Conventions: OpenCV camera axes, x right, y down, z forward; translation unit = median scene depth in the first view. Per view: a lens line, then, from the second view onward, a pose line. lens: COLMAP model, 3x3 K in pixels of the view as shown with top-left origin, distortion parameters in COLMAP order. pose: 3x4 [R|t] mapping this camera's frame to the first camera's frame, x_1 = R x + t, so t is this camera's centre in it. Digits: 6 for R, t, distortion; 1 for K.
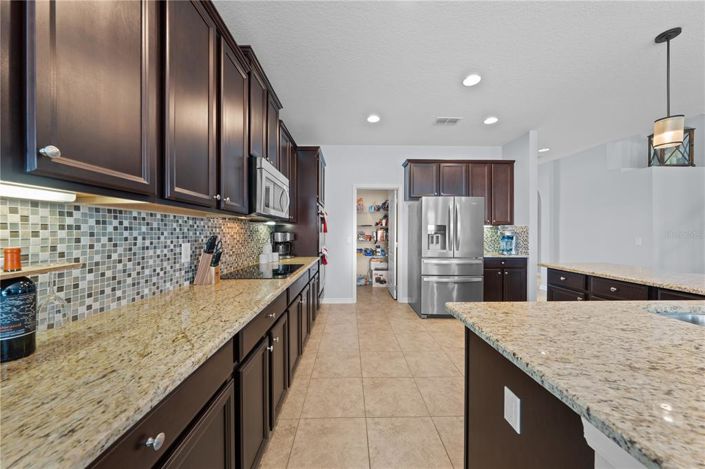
lens RADIAL K [[238.9, 0, 352.9], [0, 238.9, 233.0], [0, 0, 1]] dist [-0.002126, -0.000031]
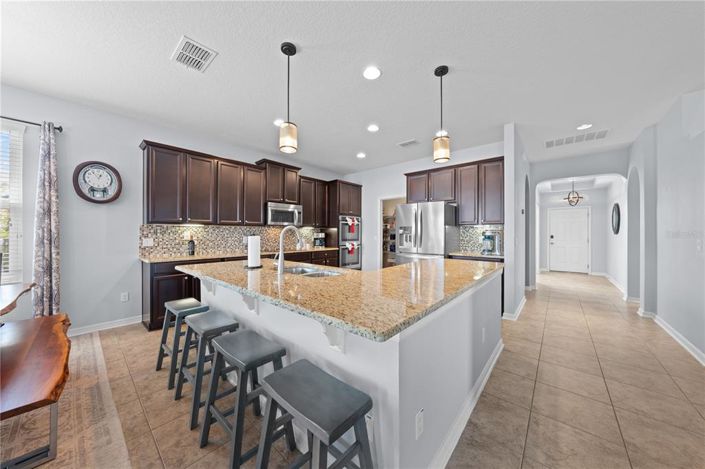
lens RADIAL K [[238.9, 0, 353.7], [0, 238.9, 234.2], [0, 0, 1]] dist [-0.002126, -0.000031]
pose [[0.744961, 0.000711, -0.667107, 1.240361], [-0.000391, 1.000000, 0.000630, 0.007065], [0.667108, -0.000208, 0.744961, -0.149207]]
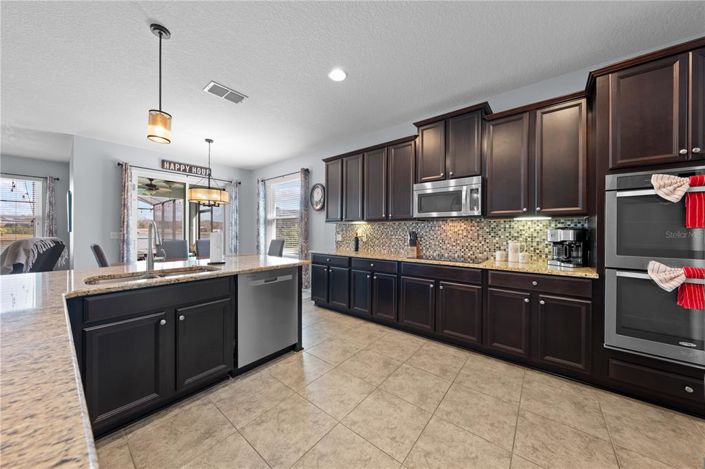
lens RADIAL K [[238.9, 0, 353.3], [0, 238.9, 231.4], [0, 0, 1]] dist [-0.002126, -0.000031]
pose [[-0.643484, -0.002547, -0.765455, 0.763620], [-0.004538, 0.999990, 0.000488, 0.007992], [0.765446, 0.003787, -0.643489, 1.143964]]
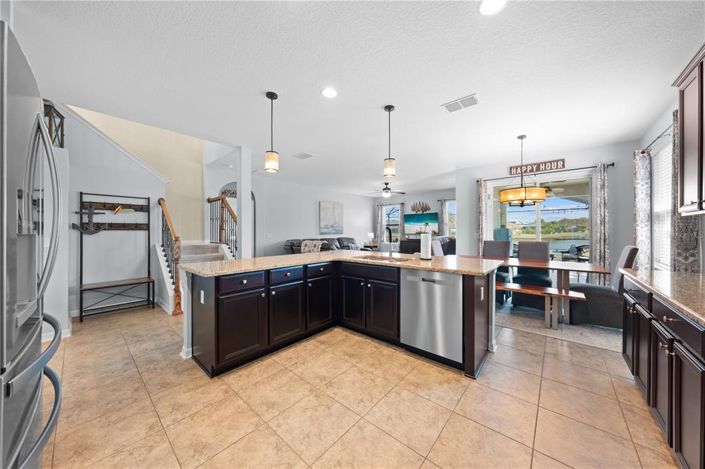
lens RADIAL K [[238.9, 0, 353.9], [0, 238.9, 231.6], [0, 0, 1]] dist [-0.002126, -0.000031]
pose [[-0.744830, -0.002093, 0.667251, -0.019987], [0.000355, 0.999994, 0.003532, 0.000240], [-0.667254, 0.002868, -0.744825, 1.207420]]
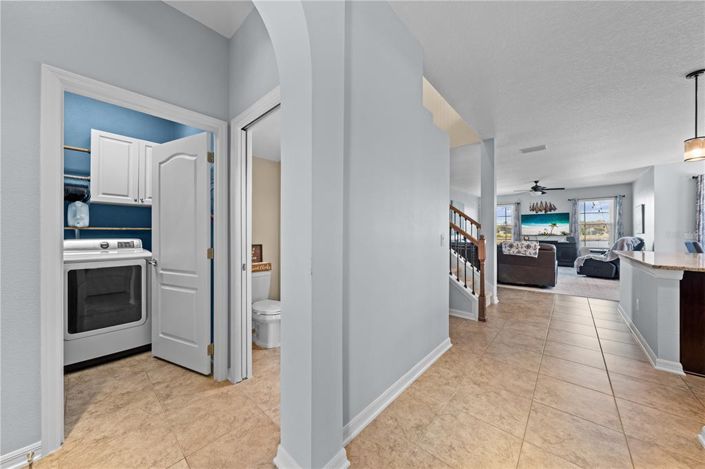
lens RADIAL K [[251.1, 0, 353.3], [0, 251.1, 233.6], [0, 0, 1]] dist [0.002305, 0.000316]
pose [[-0.747787, 0.000187, 0.663939, 1.240598], [0.000303, 1.000000, 0.000060, 0.019891], [-0.663938, 0.000246, -0.747787, 2.260762]]
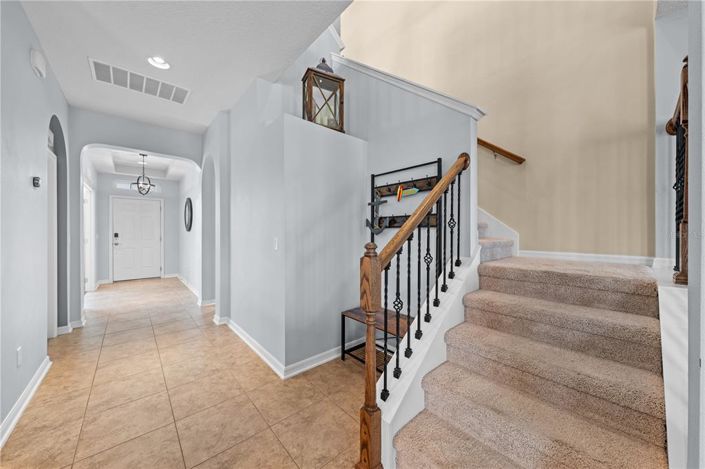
lens RADIAL K [[251.1, 0, 352.3], [0, 251.1, 232.1], [0, 0, 1]] dist [0.002305, 0.000316]
pose [[0.762944, -0.001026, 0.646463, 1.257294], [-0.000120, 0.999998, 0.001728, 0.009743], [-0.646464, -0.001396, 0.762943, 0.540096]]
